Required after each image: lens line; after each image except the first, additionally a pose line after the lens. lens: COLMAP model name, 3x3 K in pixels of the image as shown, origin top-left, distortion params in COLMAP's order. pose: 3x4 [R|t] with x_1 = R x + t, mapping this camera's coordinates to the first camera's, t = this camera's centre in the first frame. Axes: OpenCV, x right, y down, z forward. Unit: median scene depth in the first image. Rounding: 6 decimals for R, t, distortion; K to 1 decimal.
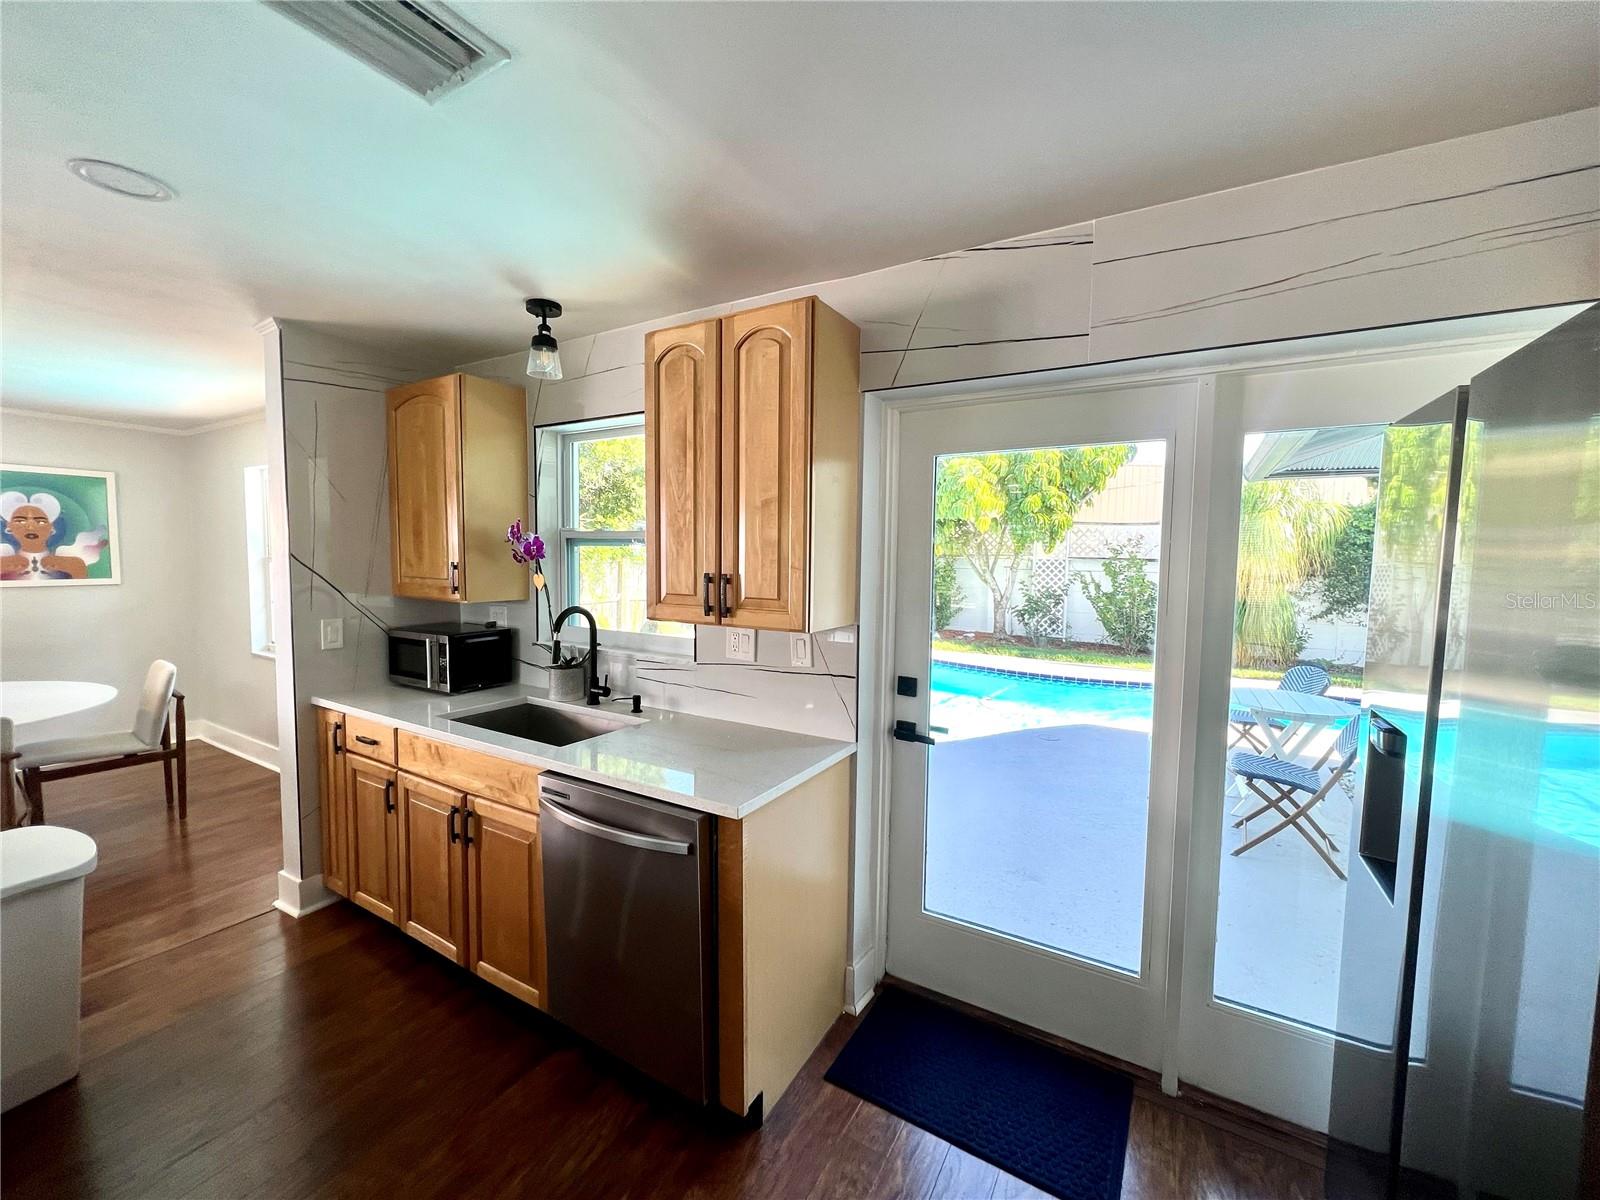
lens RADIAL K [[642.3, 0, 800.1], [0, 642.3, 596.8], [0, 0, 1]] dist [0.000201, -0.000319]
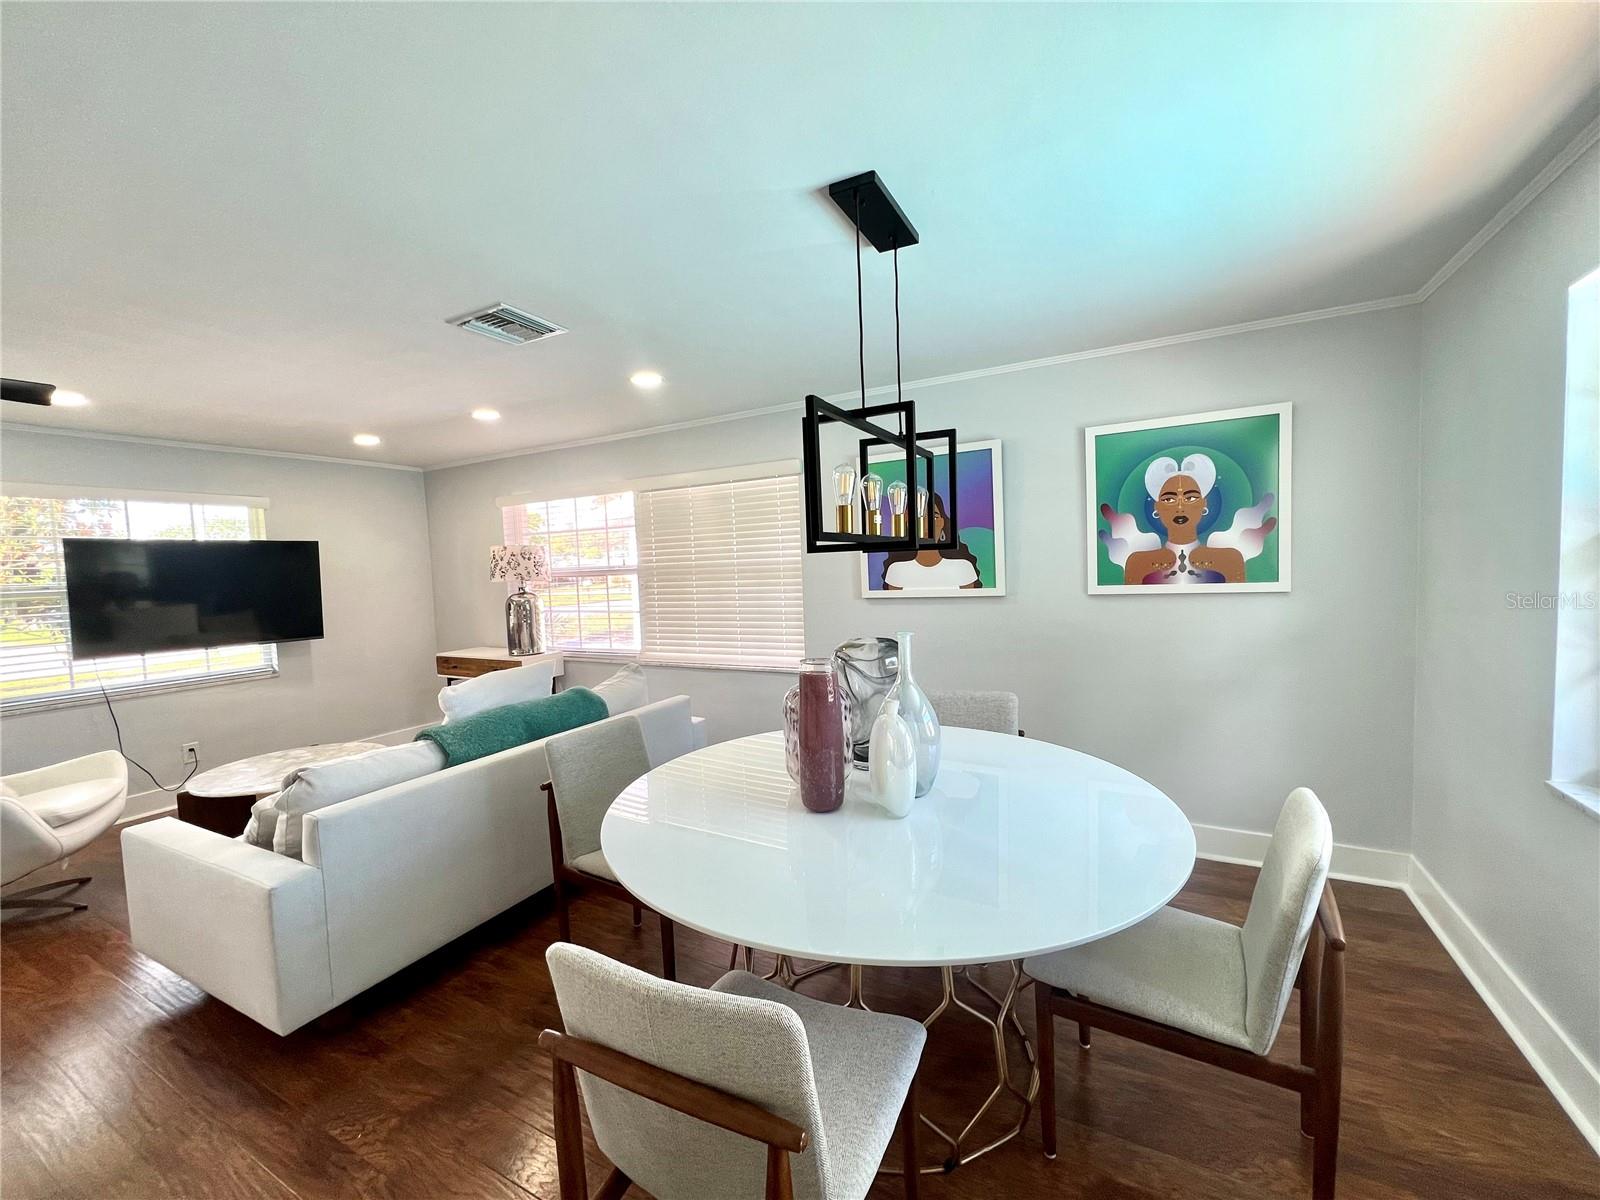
lens RADIAL K [[644.4, 0, 803.9], [0, 644.4, 602.2], [0, 0, 1]] dist [-0.000924, 0.000212]
pose [[0.035630, 0.043725, -0.998408, -0.858266], [-0.027696, 0.998702, 0.042750, -0.041153], [0.998981, 0.026128, 0.036795, 0.946337]]
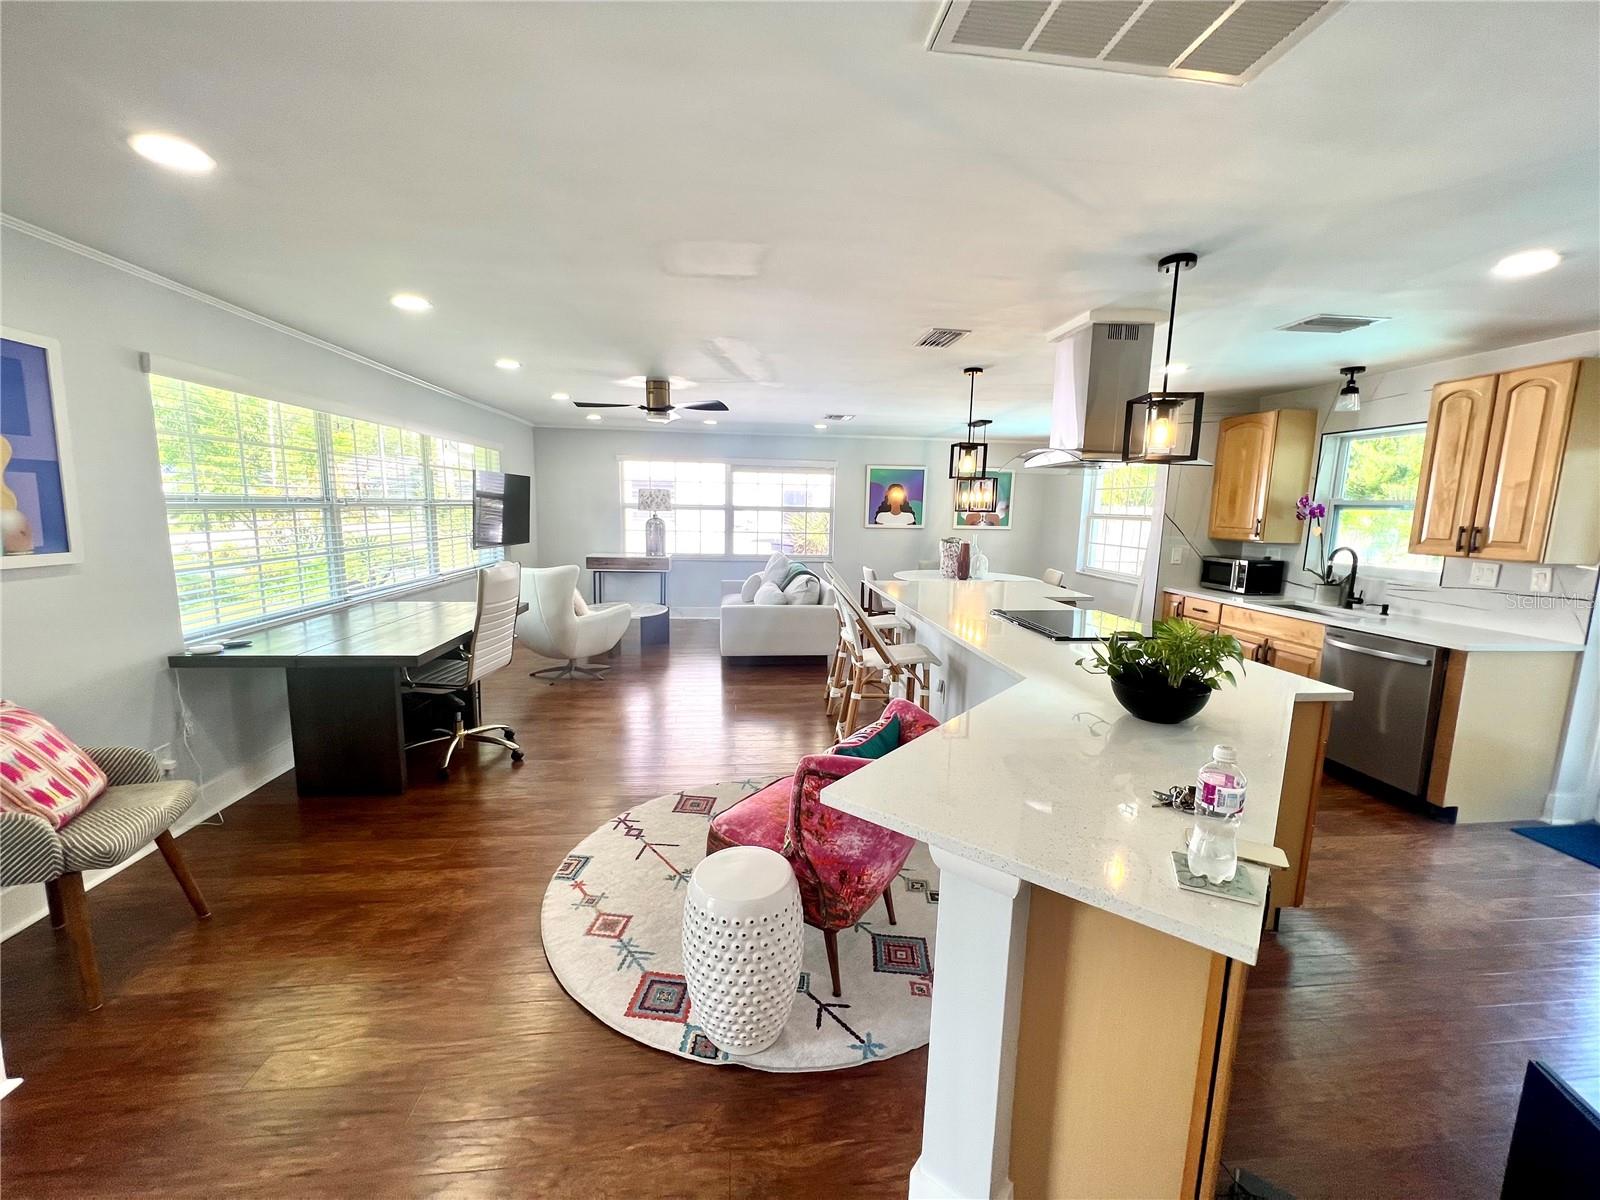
lens RADIAL K [[644.4, 0, 803.9], [0, 644.4, 602.2], [0, 0, 1]] dist [-0.000924, 0.000212]
pose [[0.600280, 0.118086, -0.791025, 0.136546], [-0.066827, 0.992987, 0.097523, 0.084688], [0.796993, -0.005679, 0.603961, -1.066731]]
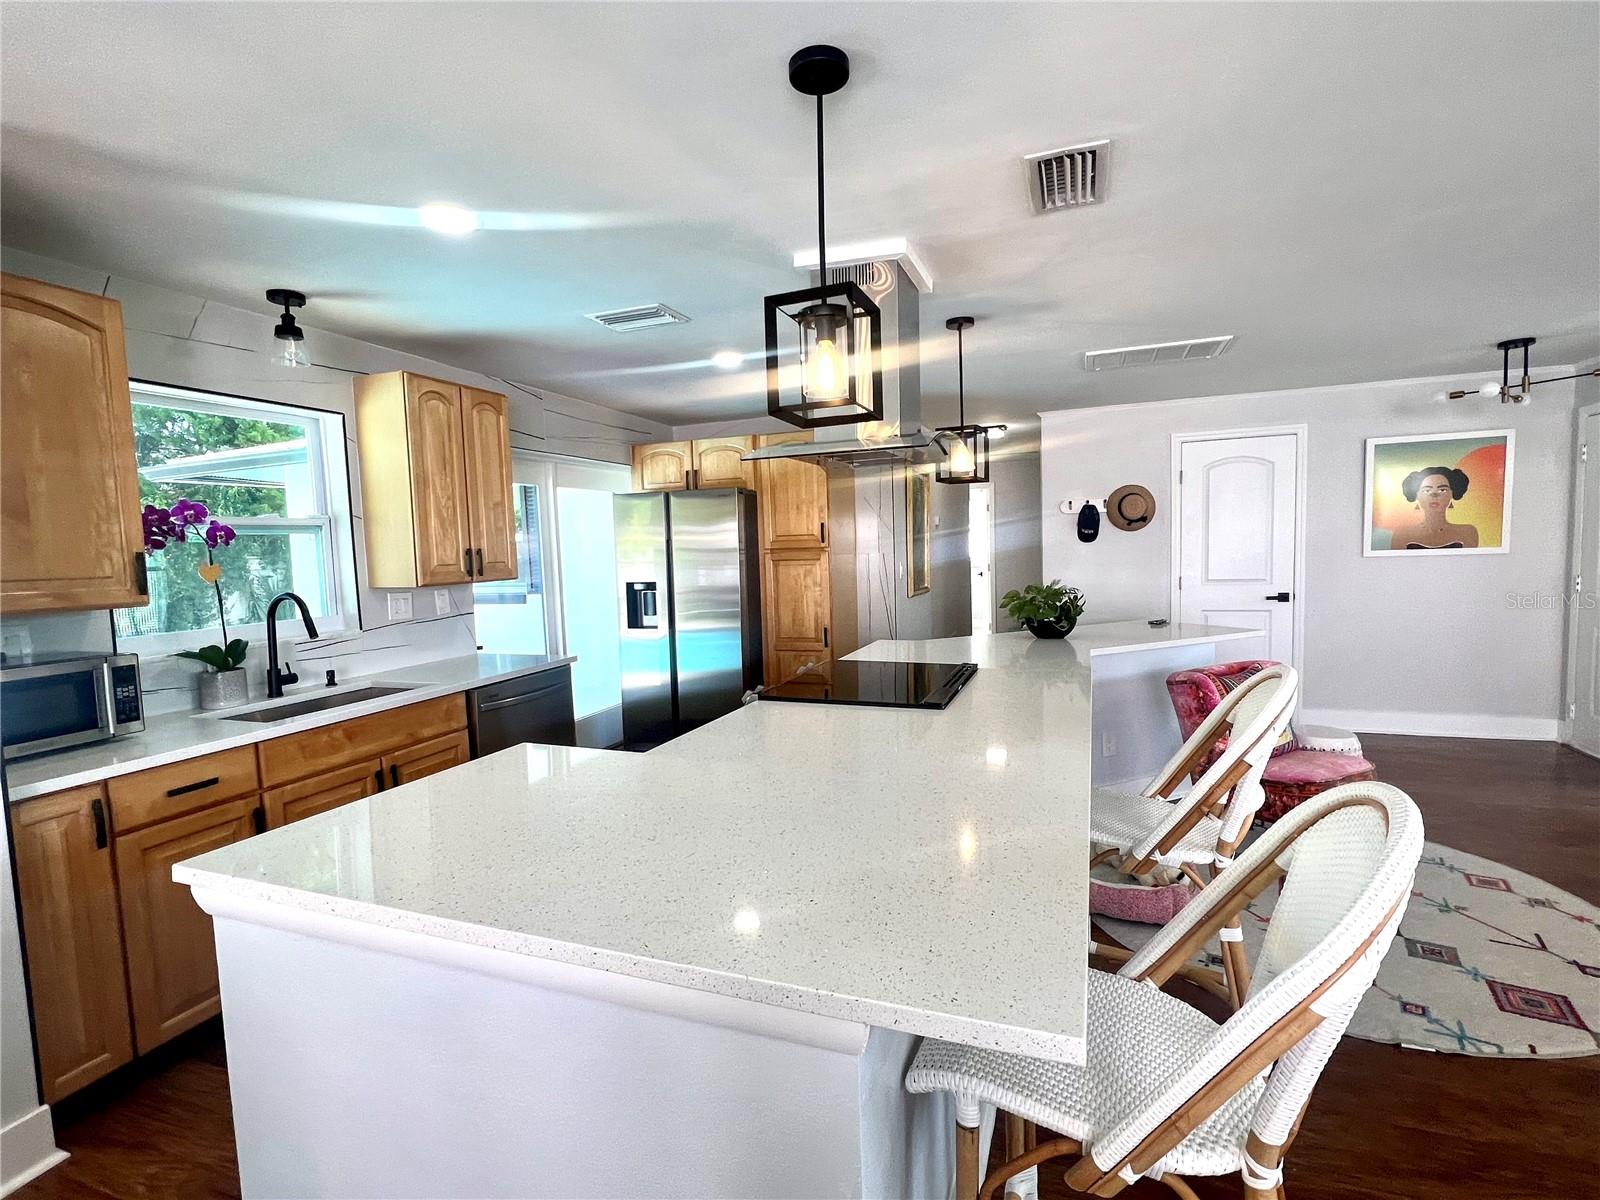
lens RADIAL K [[756.8, 0, 802.1], [0, 756.8, 605.3], [0, 0, 1]] dist [-0.002200, -0.000332]
pose [[-0.173081, -0.086712, 0.981083, -1.555946], [0.095842, 0.989907, 0.104400, -0.011138], [-0.980233, 0.112098, -0.163023, 0.396283]]
